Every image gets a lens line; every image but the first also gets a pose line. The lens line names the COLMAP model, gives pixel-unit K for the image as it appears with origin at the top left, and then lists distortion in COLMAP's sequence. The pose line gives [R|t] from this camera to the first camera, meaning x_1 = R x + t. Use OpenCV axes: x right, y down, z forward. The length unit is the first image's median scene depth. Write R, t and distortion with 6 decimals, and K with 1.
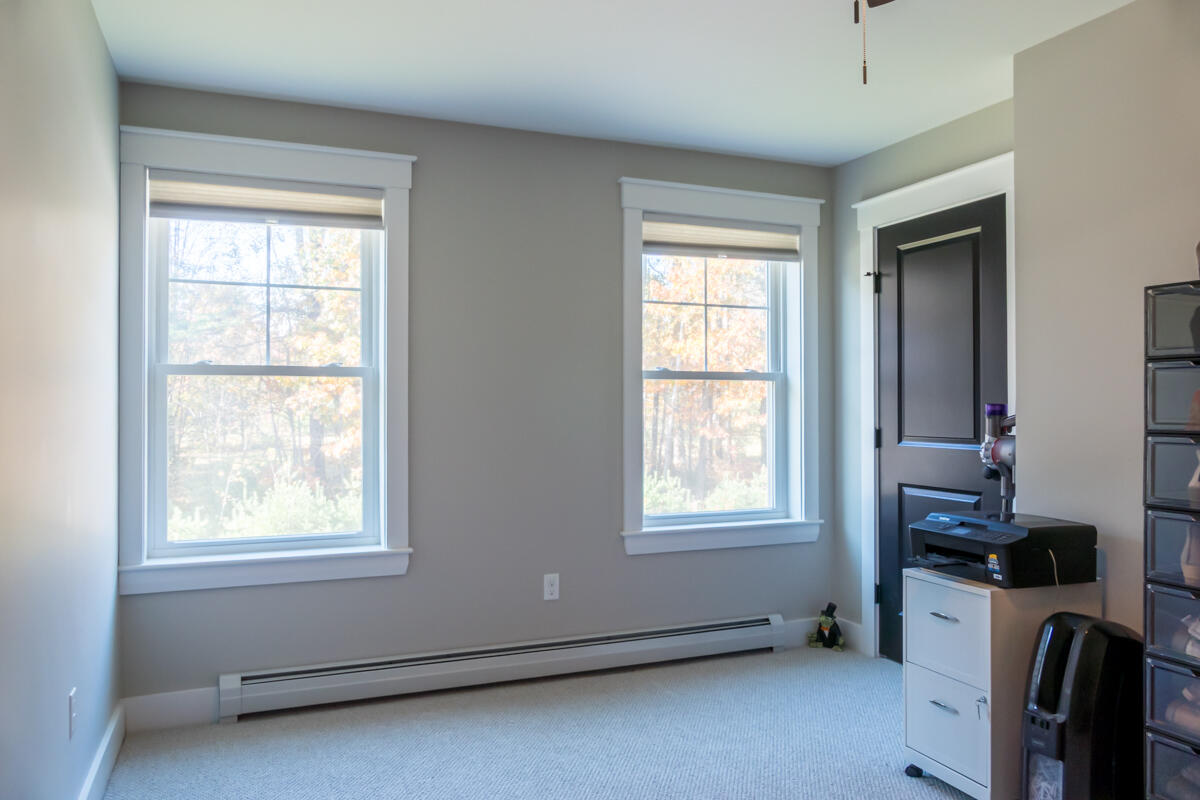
lens RADIAL K [[877.5, 0, 600.0], [0, 877.5, 400.0], [0, 0, 1]] dist [0.000530, 0.002330]
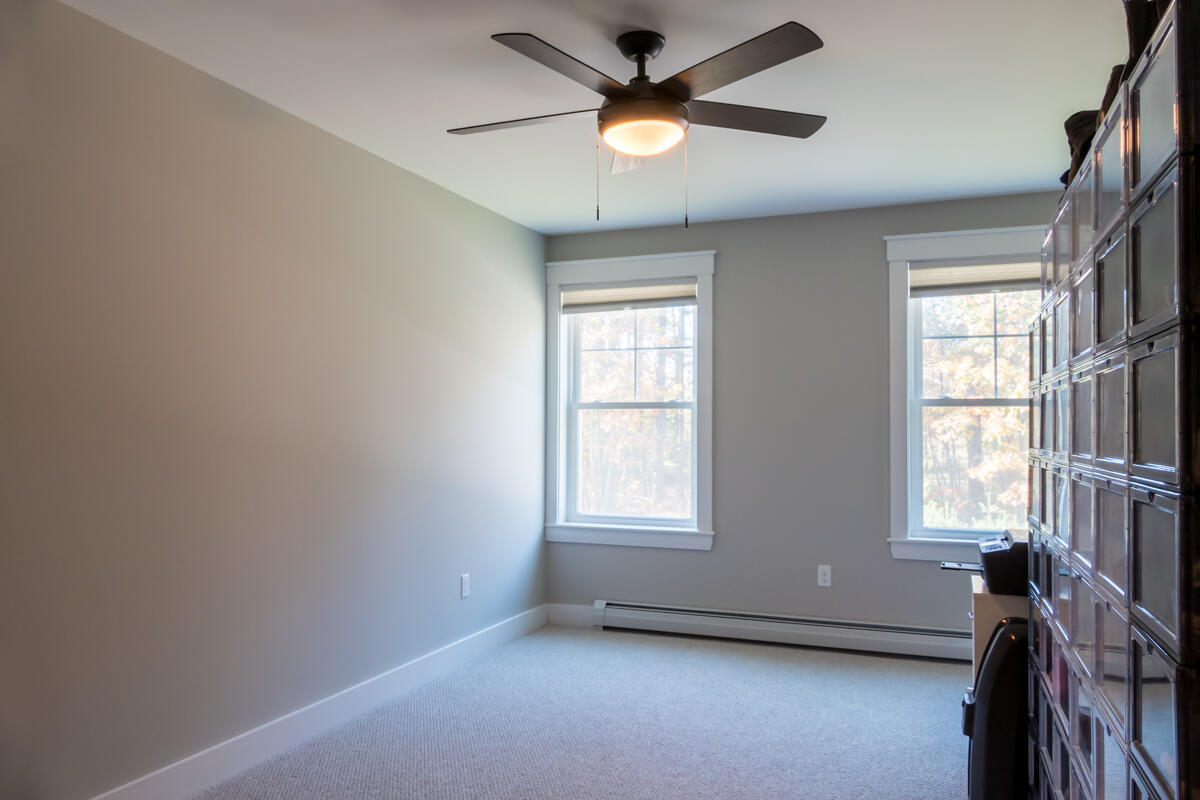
lens RADIAL K [[859.1, 0, 600.0], [0, 859.1, 400.0], [0, 0, 1]] dist [0.041900, 0.000472]
pose [[0.722298, -0.018567, -0.691333, 0.599805], [0.000254, 0.999647, -0.026581, -0.003300], [0.691582, 0.019024, 0.722048, -0.111086]]
